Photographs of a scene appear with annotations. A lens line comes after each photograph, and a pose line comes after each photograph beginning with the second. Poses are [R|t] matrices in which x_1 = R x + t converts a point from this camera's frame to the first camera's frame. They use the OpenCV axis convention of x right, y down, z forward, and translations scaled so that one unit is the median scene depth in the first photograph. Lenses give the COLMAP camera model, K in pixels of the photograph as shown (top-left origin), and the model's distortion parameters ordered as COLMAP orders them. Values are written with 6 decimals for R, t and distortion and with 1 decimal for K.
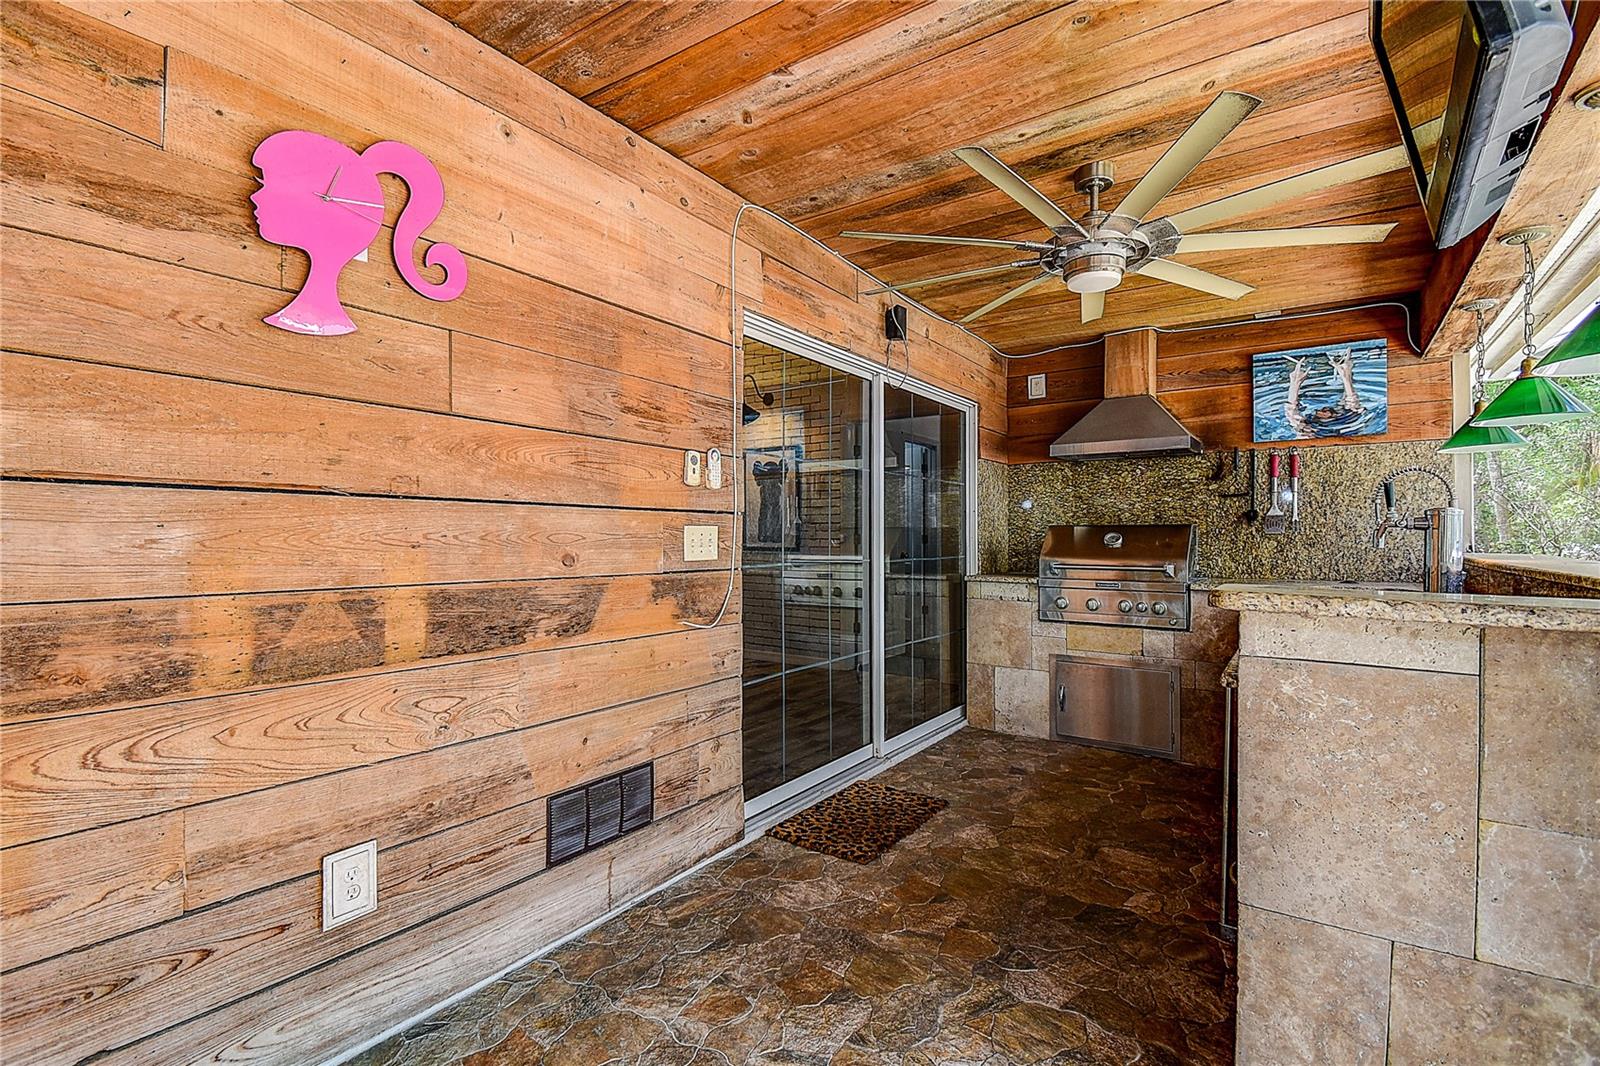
lens RADIAL K [[728.5, 0, 799.2], [0, 728.5, 530.4], [0, 0, 1]] dist [0.037038, -0.029653]
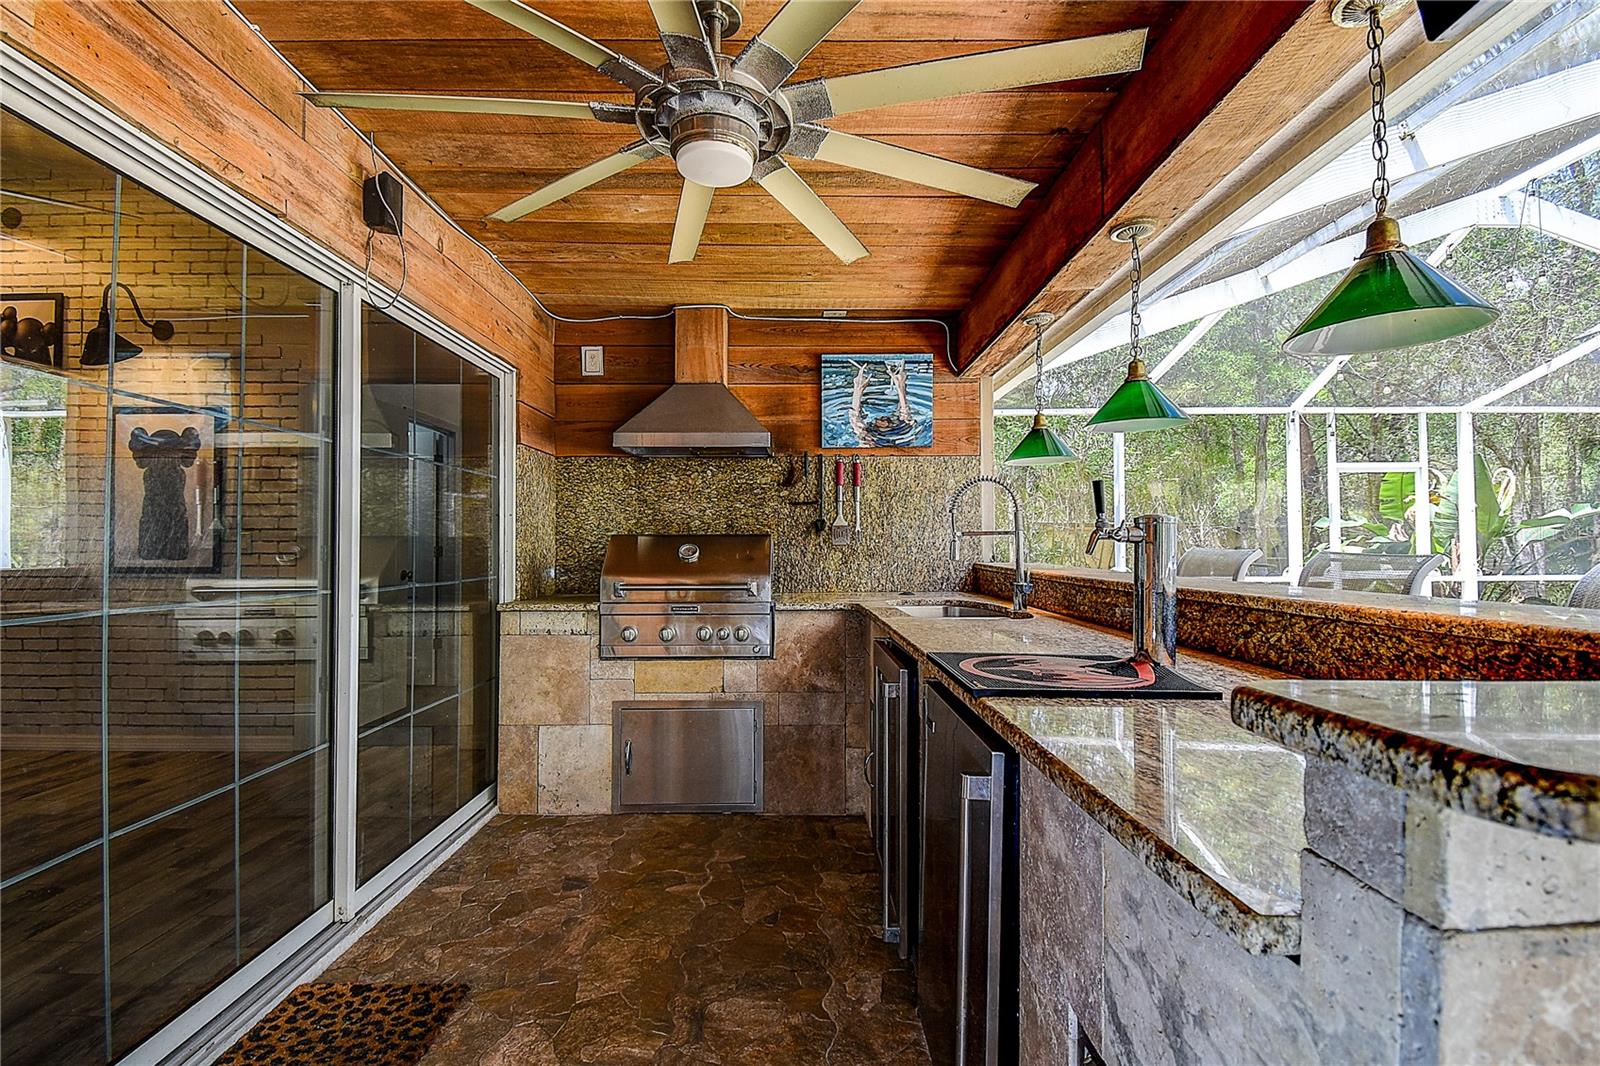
lens RADIAL K [[728.5, 0, 799.2], [0, 728.5, 530.4], [0, 0, 1]] dist [0.037038, -0.029653]
pose [[0.811446, 0.009071, 0.584357, 0.050518], [-0.001623, 0.999911, -0.013269, -0.001381], [-0.584425, 0.009818, 0.811388, 0.263423]]
